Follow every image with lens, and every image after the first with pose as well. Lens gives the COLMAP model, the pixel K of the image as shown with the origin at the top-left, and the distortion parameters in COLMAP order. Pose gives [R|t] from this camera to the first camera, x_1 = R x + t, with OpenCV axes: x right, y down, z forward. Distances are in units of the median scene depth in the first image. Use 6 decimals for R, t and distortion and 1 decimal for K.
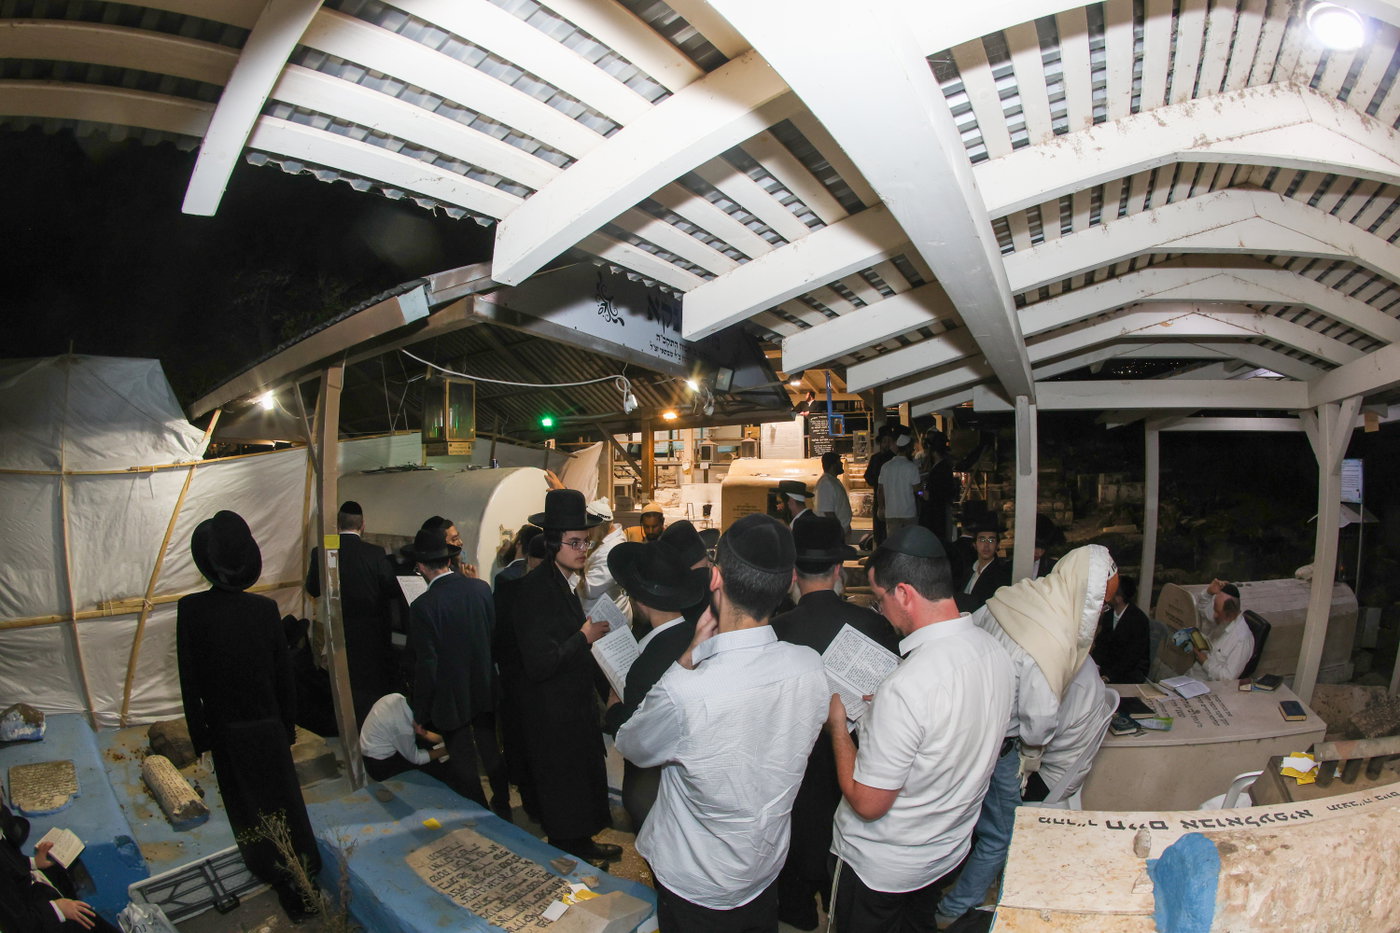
lens RADIAL K [[488.0, 0, 700.4], [0, 488.0, 461.0], [0, 0, 1]] dist [-0.000458, -0.000059]
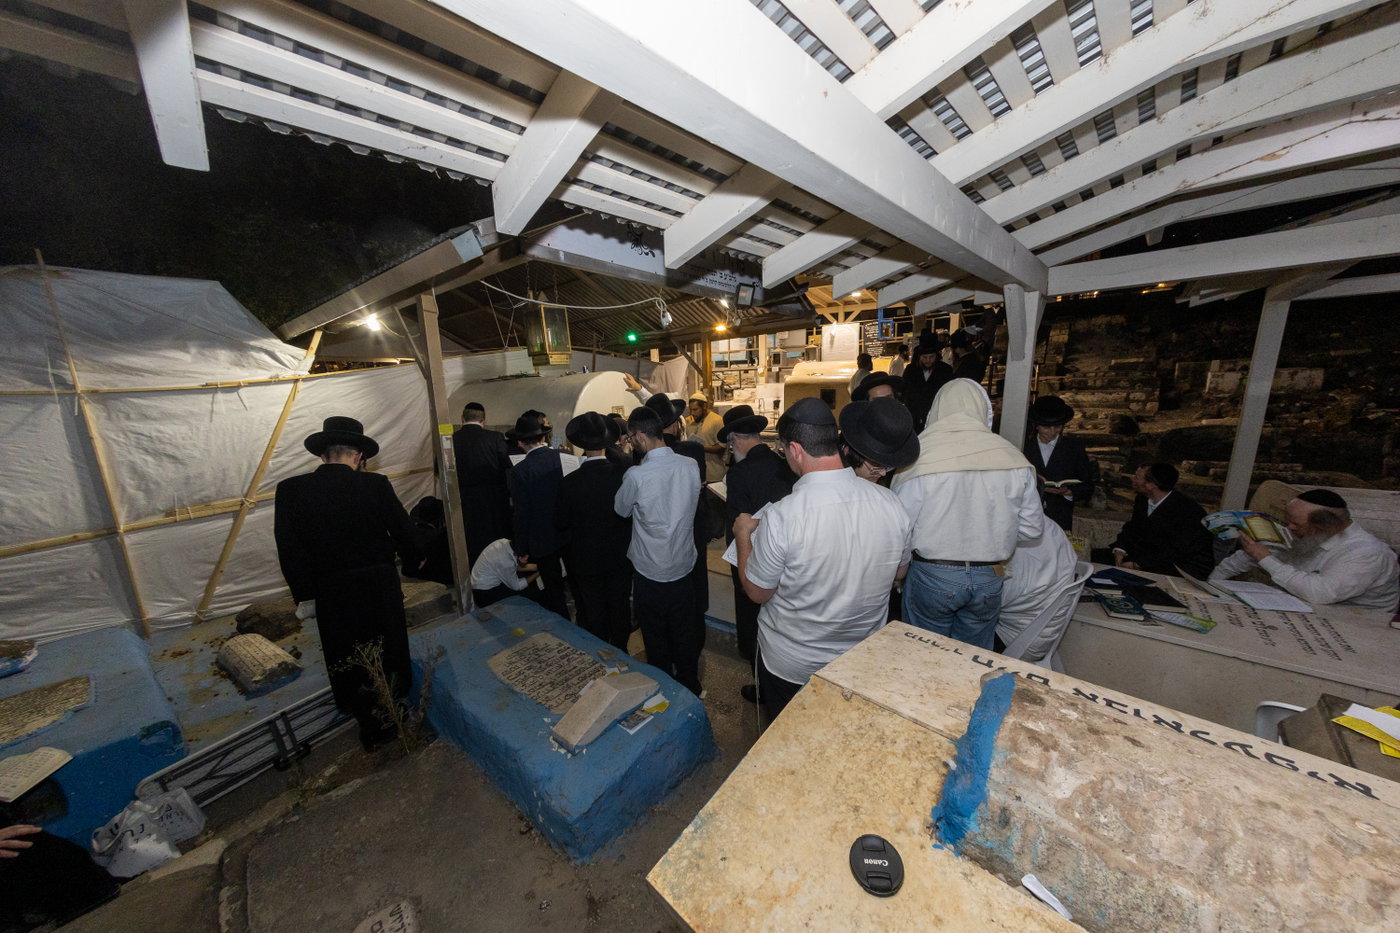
lens RADIAL K [[462.8, 0, 703.0], [0, 462.8, 472.1], [0, 0, 1]] dist [-0.005844, 0.001588]
pose [[0.960901, -0.085470, 0.263372, -0.396963], [0.024448, 0.973641, 0.226771, -0.001543], [-0.275812, -0.211466, 0.937662, -0.348831]]
